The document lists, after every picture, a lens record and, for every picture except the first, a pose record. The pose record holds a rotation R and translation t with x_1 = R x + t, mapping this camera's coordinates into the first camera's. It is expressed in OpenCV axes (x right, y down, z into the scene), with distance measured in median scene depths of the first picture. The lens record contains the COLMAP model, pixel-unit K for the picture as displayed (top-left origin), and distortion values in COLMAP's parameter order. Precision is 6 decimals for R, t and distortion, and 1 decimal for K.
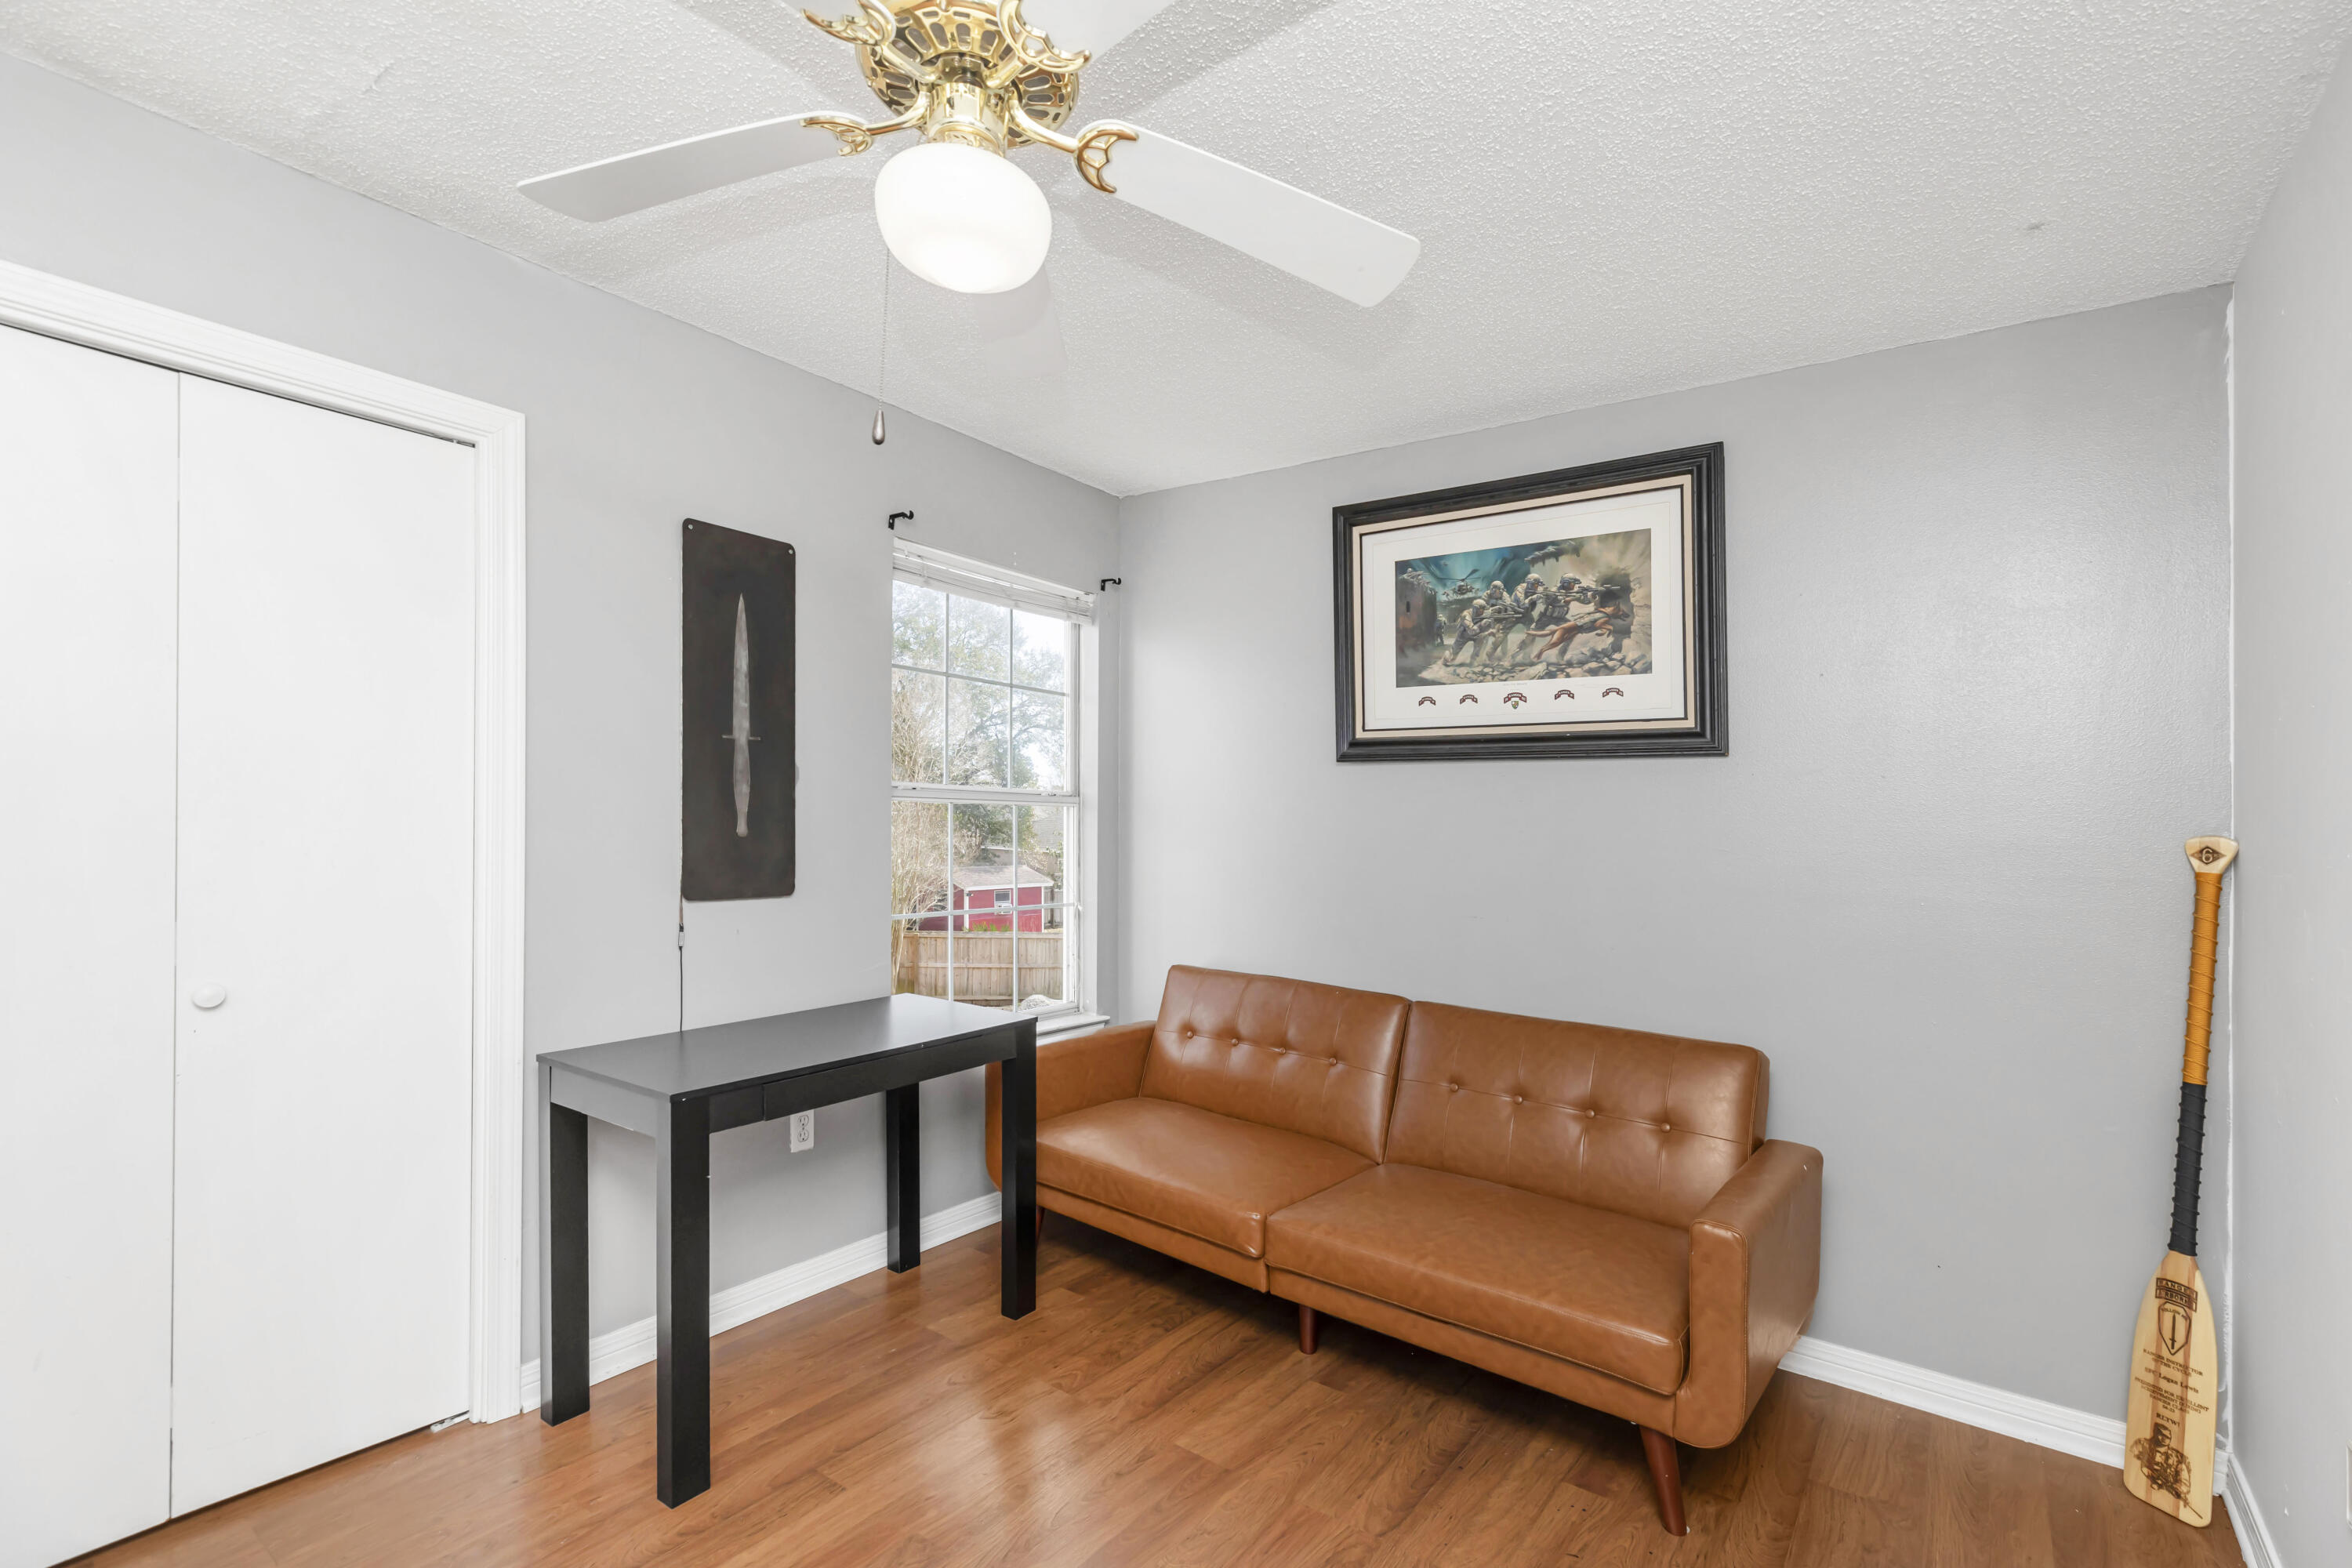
lens RADIAL K [[1076.1, 0, 1174.7], [0, 1076.1, 800.4], [0, 0, 1]] dist [0.015877, 0.000646]
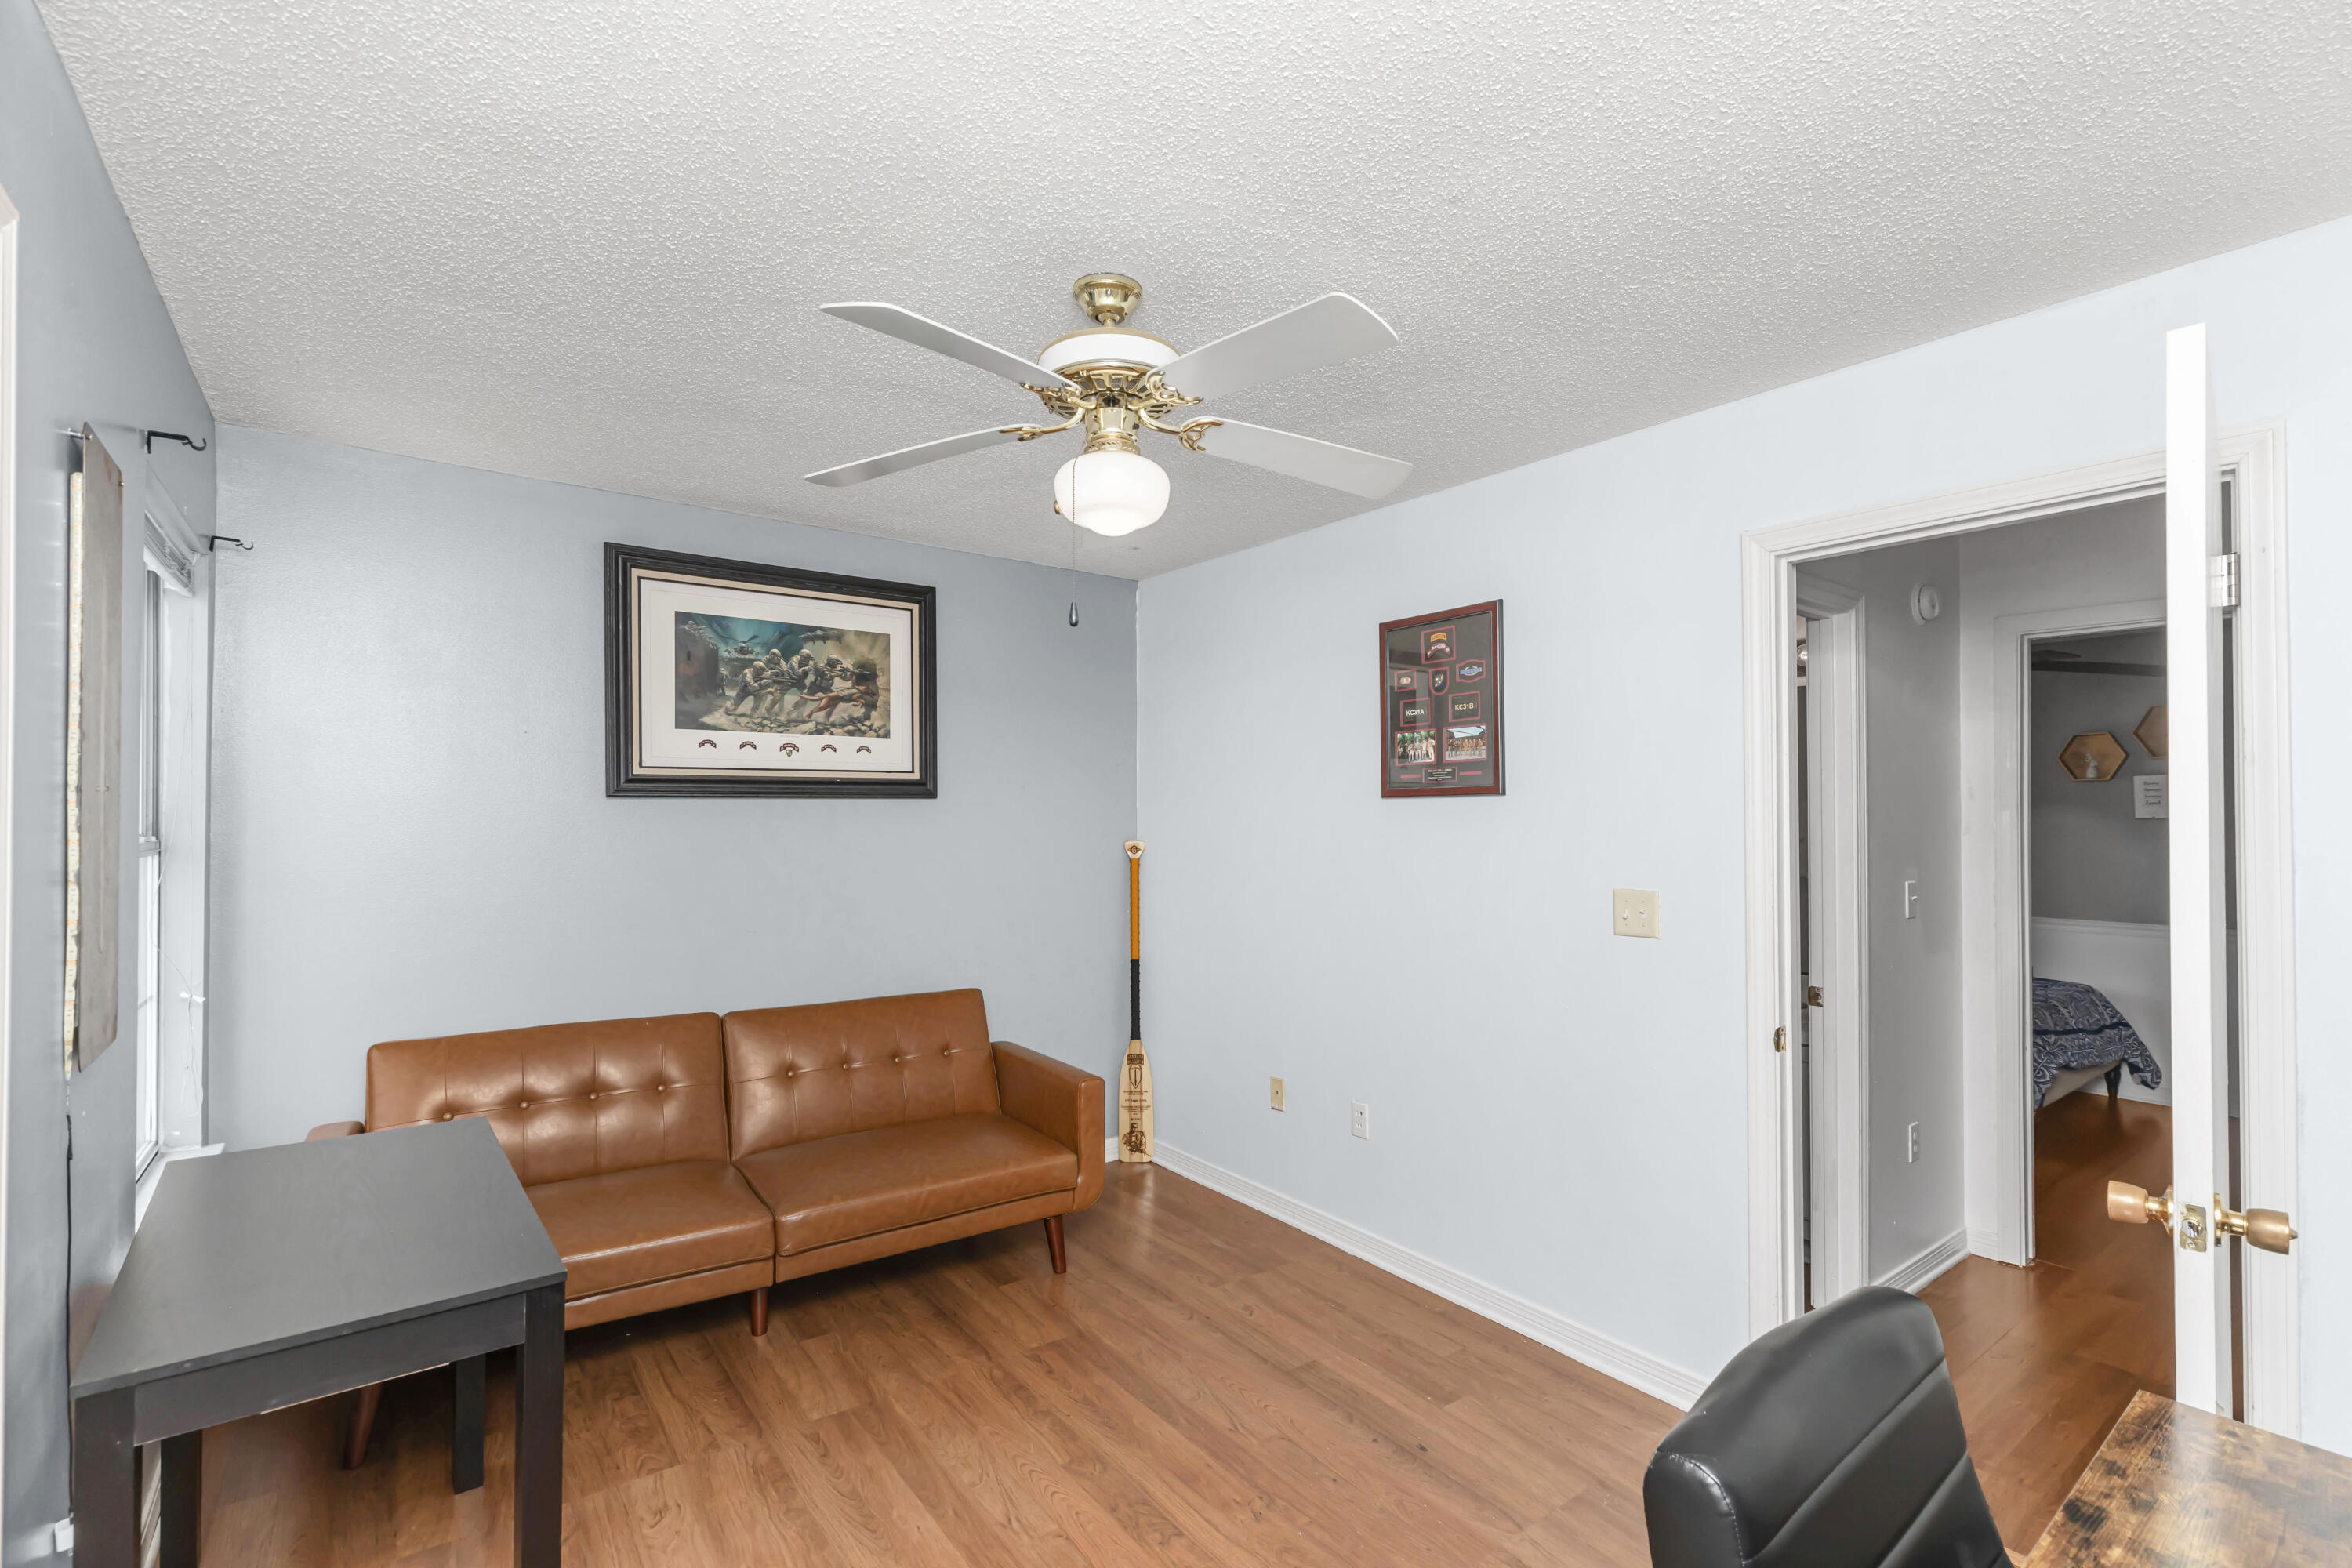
lens RADIAL K [[1058.4, 0, 1170.6], [0, 1058.4, 777.4], [0, 0, 1]] dist [0.005736, -0.001857]
pose [[0.299359, 0.001968, 0.954138, -0.716443], [-0.010831, 0.999940, 0.001336, -0.068990], [-0.954079, -0.010734, 0.299363, 0.231424]]
